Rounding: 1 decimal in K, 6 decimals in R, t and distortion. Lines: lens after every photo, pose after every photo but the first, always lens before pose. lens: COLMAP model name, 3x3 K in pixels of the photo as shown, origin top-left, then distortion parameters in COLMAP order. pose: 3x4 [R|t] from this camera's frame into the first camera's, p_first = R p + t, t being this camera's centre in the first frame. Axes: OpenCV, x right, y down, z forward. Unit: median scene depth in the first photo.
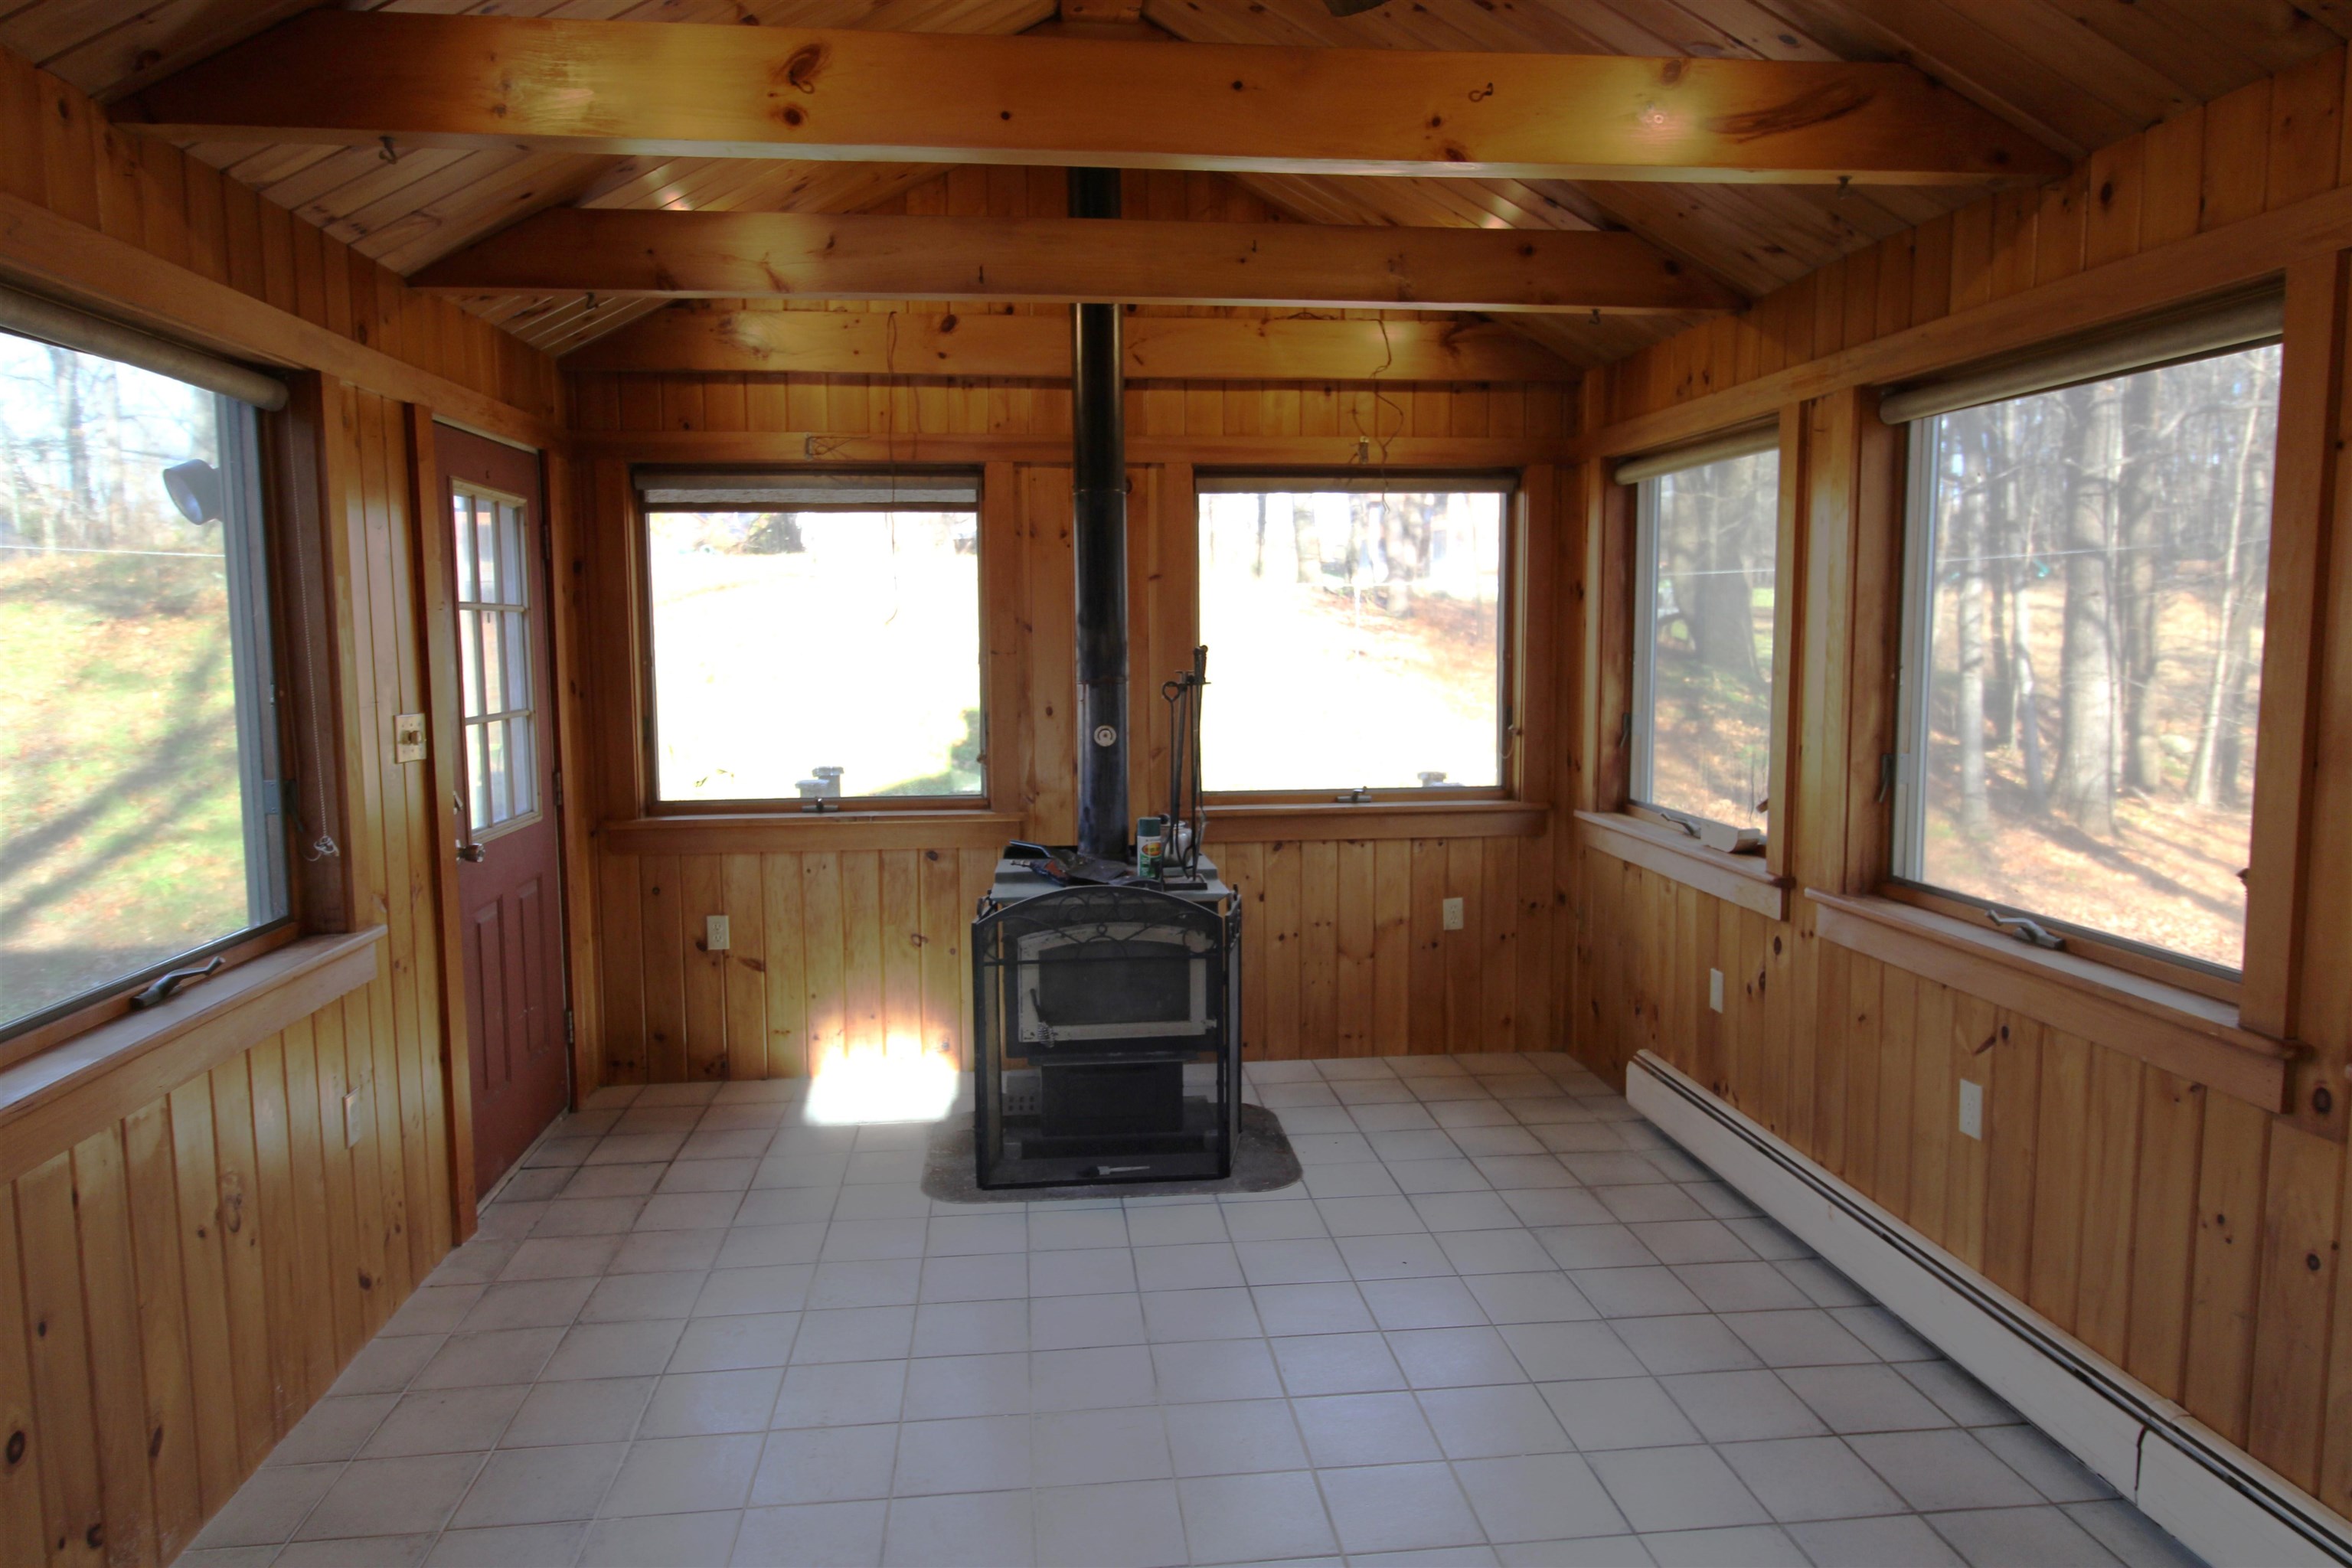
lens RADIAL K [[1499.6, 0, 1174.9], [0, 1499.6, 784.3], [0, 0, 1]] dist [0.003594, -0.001878]
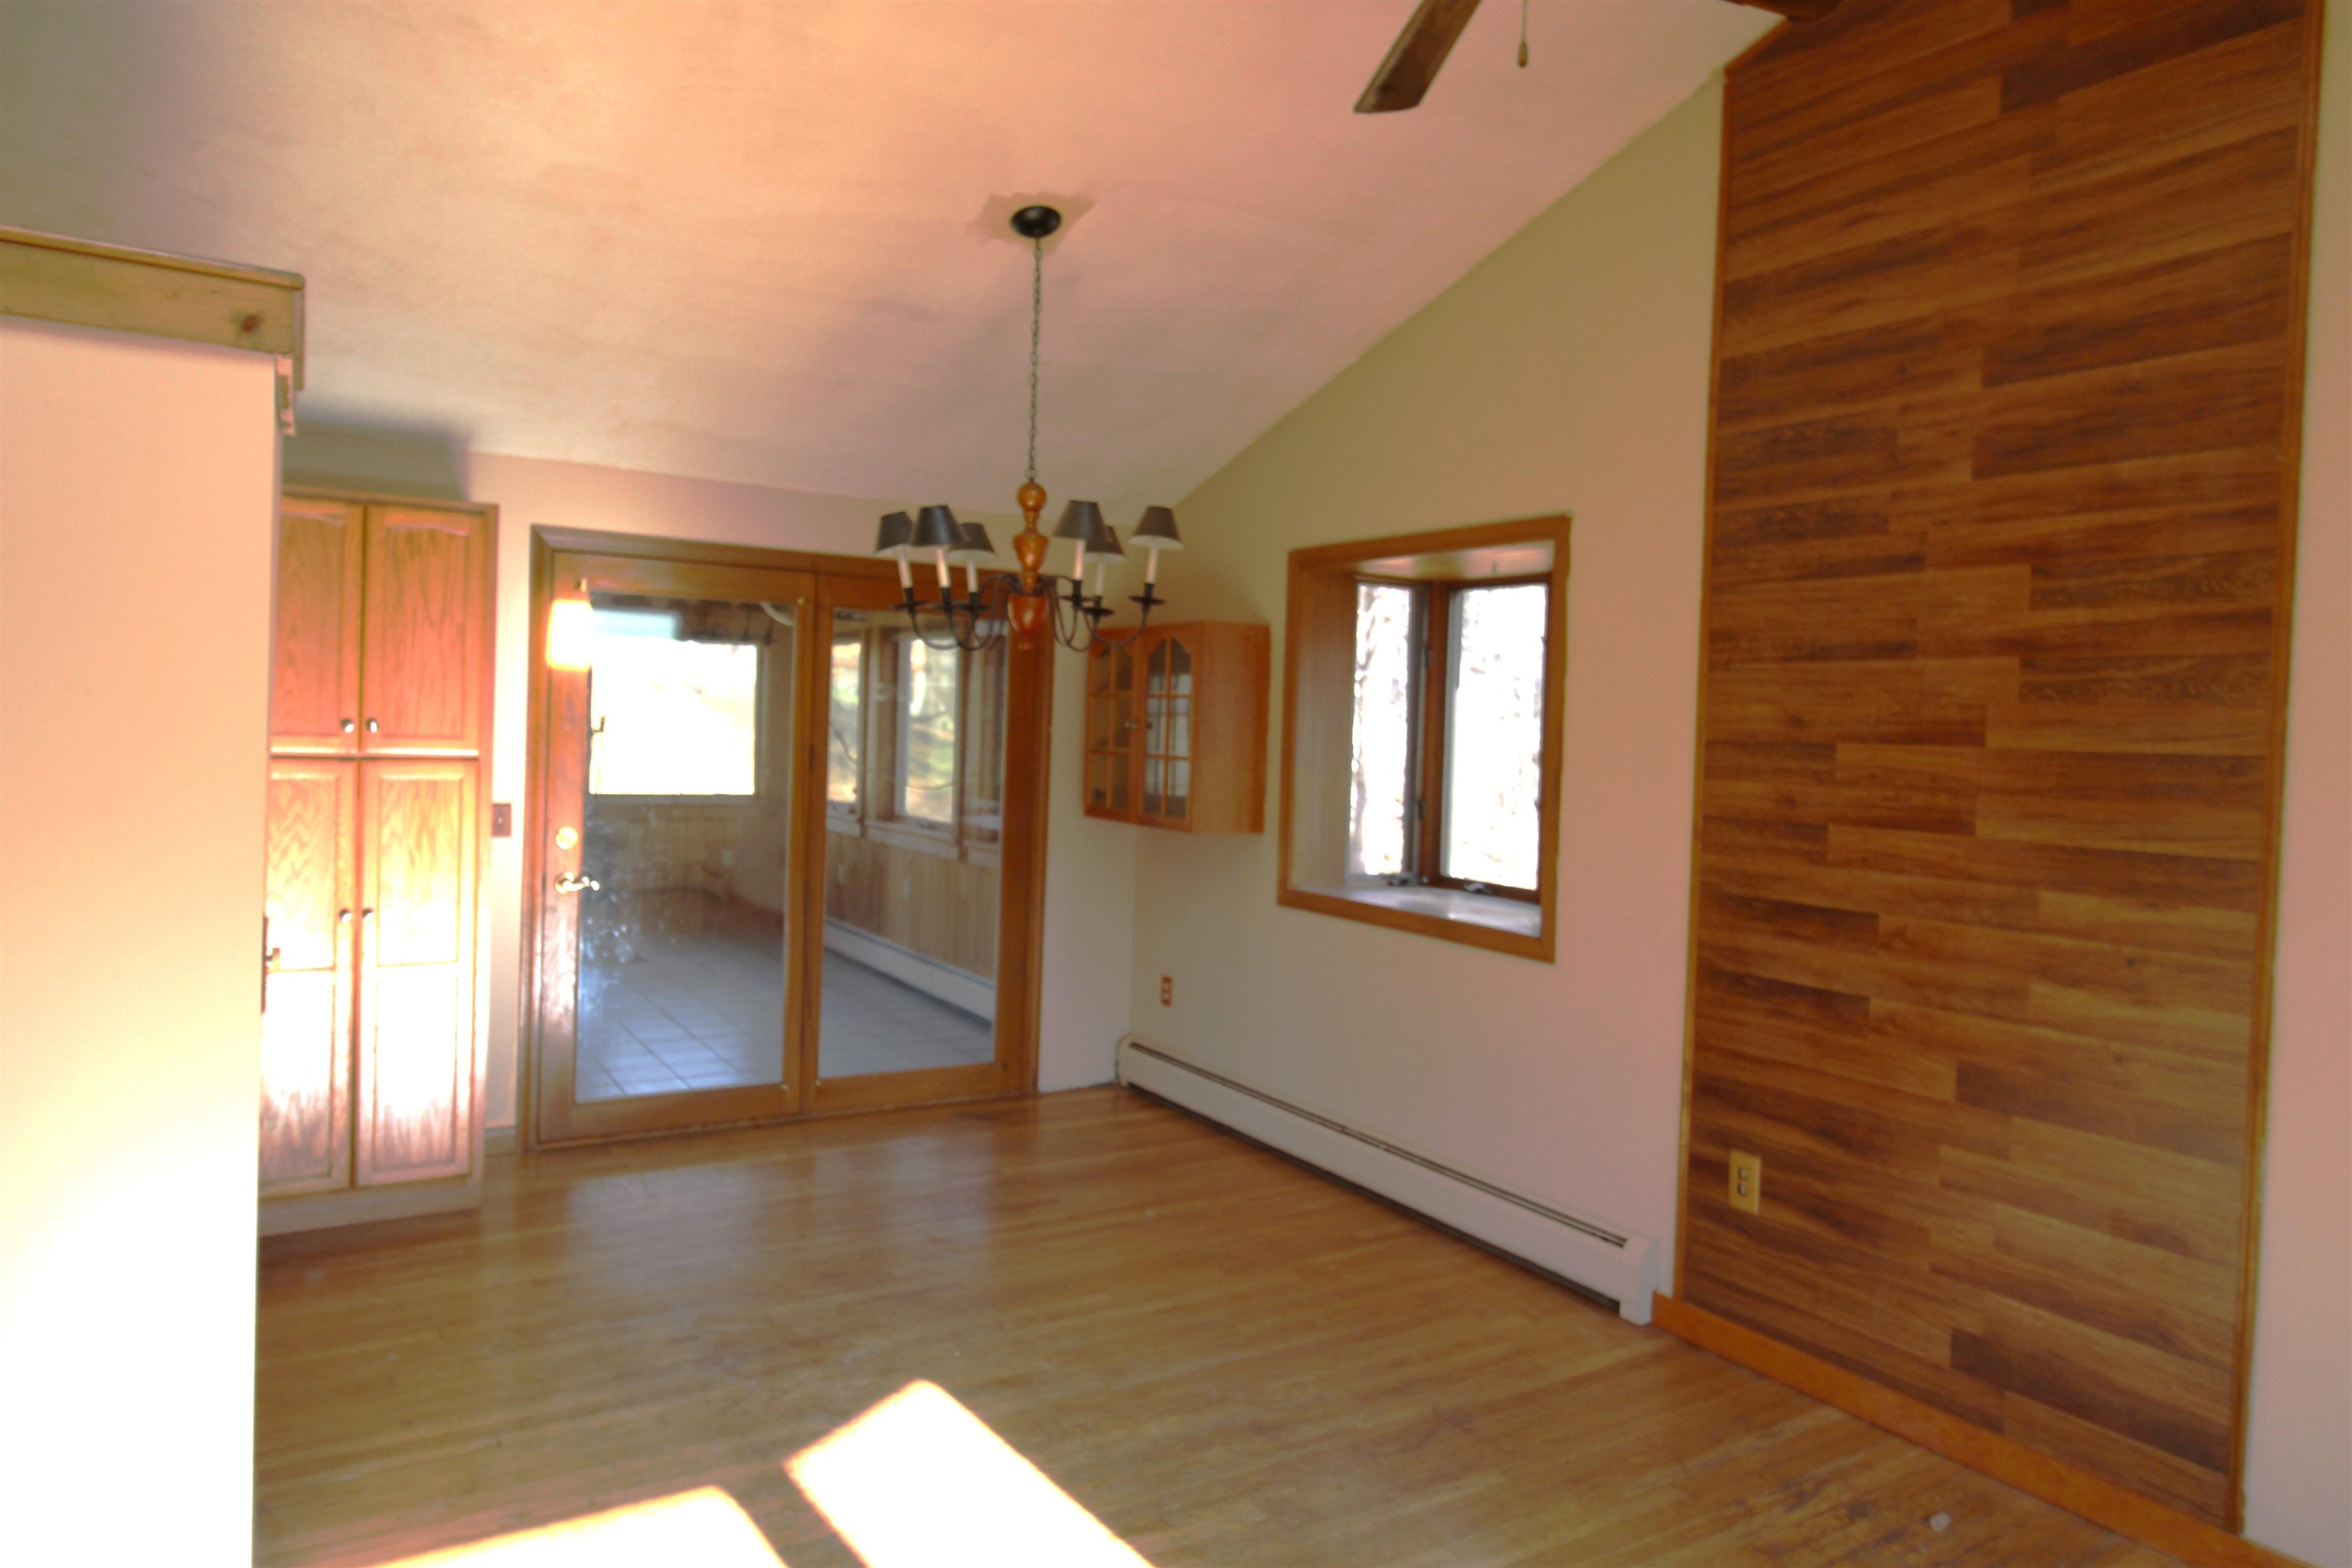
lens RADIAL K [[1499.6, 0, 1179.7], [0, 1499.6, 775.5], [0, 0, 1]] dist [0.003594, -0.001878]
pose [[0.900778, 0.024735, 0.433576, -0.182804], [0.002481, 0.998067, -0.062093, 0.141929], [-0.434274, 0.057008, 0.898975, -1.390532]]
